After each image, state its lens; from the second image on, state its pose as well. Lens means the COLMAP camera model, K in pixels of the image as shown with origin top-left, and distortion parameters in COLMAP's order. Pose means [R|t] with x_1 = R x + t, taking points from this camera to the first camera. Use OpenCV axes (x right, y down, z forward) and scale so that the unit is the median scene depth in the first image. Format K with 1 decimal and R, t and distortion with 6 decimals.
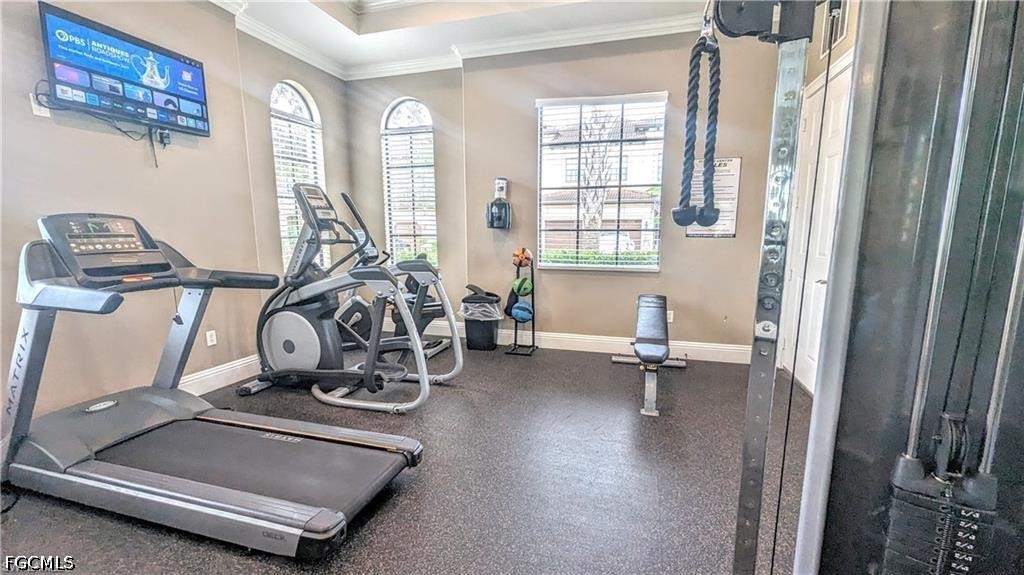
lens RADIAL K [[419.1, 0, 515.7], [0, 419.1, 296.7], [0, 0, 1]] dist [-0.007478, -0.000879]
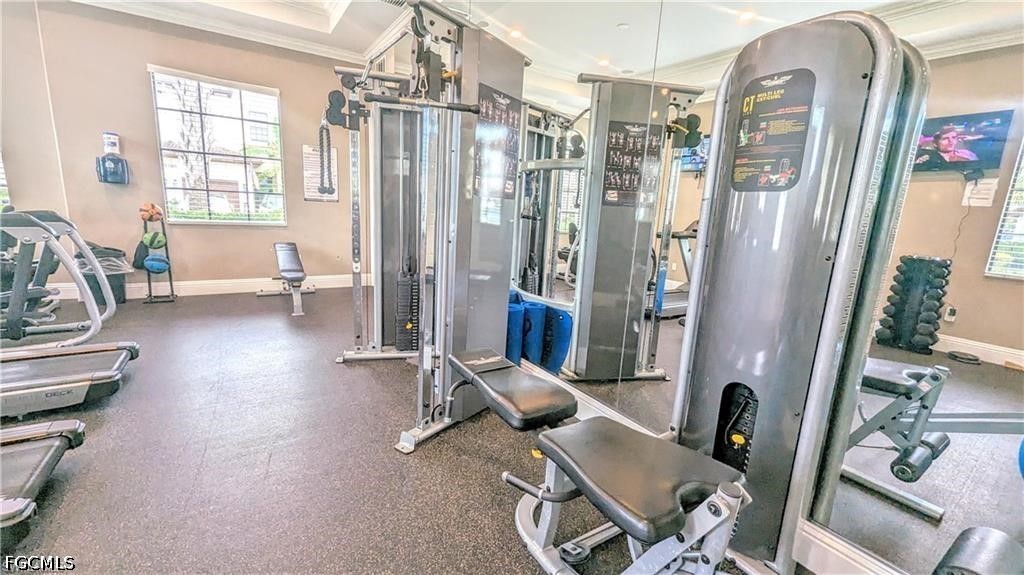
lens RADIAL K [[419.1, 0, 516.5], [0, 419.1, 291.1], [0, 0, 1]] dist [-0.007478, -0.000879]
pose [[0.636551, -0.116112, 0.762444, -0.220565], [0.066810, 0.993187, 0.095473, 0.065717], [-0.768335, -0.009834, 0.639972, -0.399923]]
